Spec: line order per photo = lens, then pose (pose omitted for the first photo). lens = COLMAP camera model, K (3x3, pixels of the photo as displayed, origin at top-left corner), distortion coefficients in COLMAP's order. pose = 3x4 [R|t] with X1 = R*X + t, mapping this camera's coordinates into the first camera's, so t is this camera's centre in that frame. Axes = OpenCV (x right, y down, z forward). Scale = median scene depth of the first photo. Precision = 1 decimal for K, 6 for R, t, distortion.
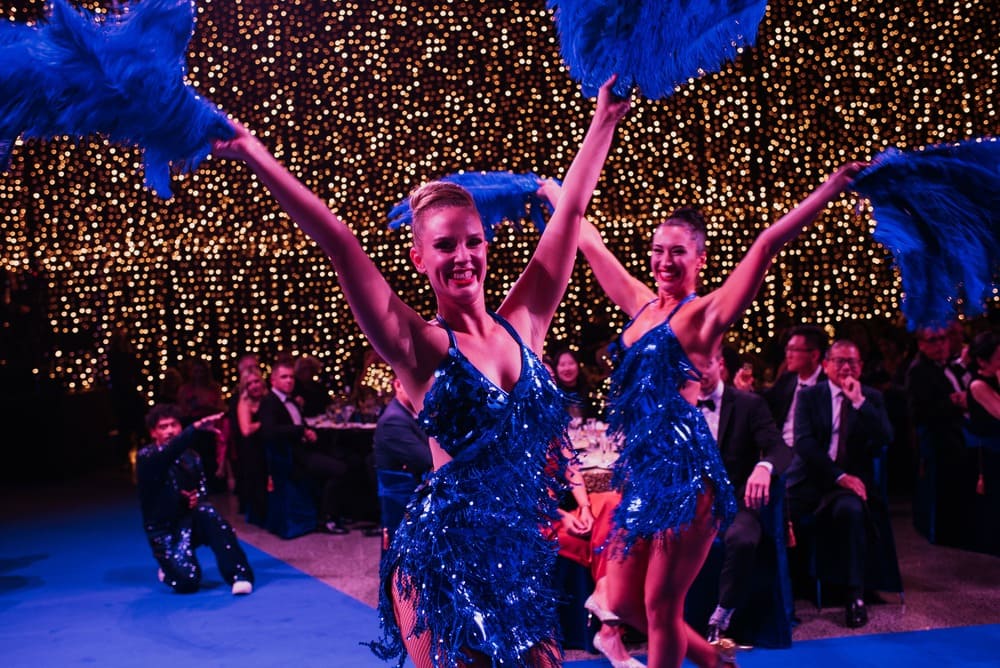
lens RADIAL K [[1174.5, 0, 497.3], [0, 1174.5, 419.2], [0, 0, 1]] dist [-0.081044, 0.040279]
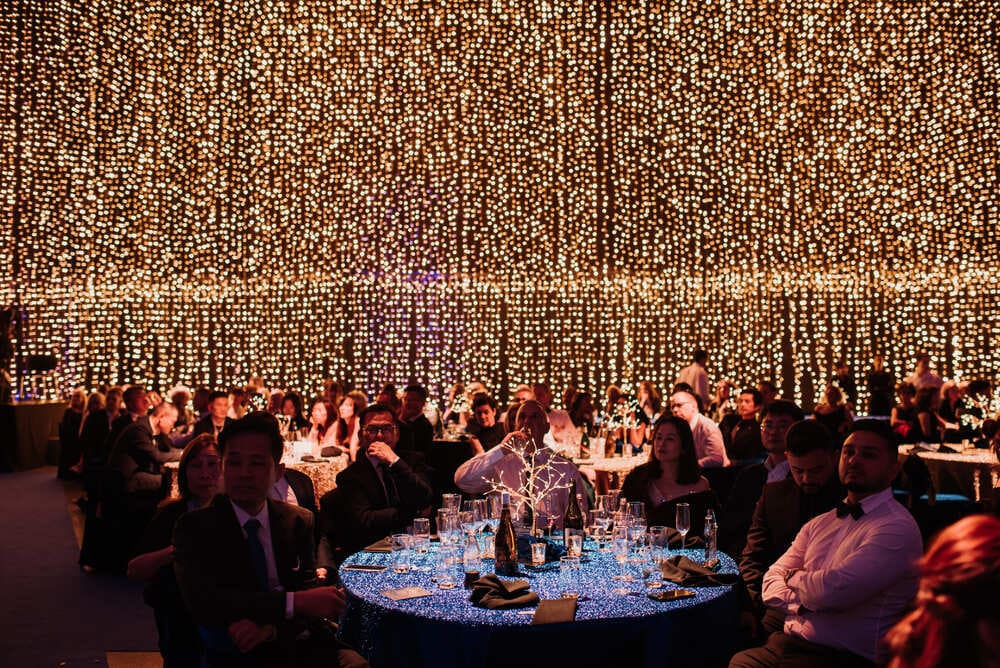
lens RADIAL K [[1174.5, 0, 497.3], [0, 1174.5, 419.2], [0, 0, 1]] dist [-0.081044, 0.040279]
pose [[0.994745, 0.058618, -0.083947, 0.228176], [-0.060880, 0.997841, -0.024645, -0.005299], [0.082321, 0.029626, 0.996165, -0.197120]]
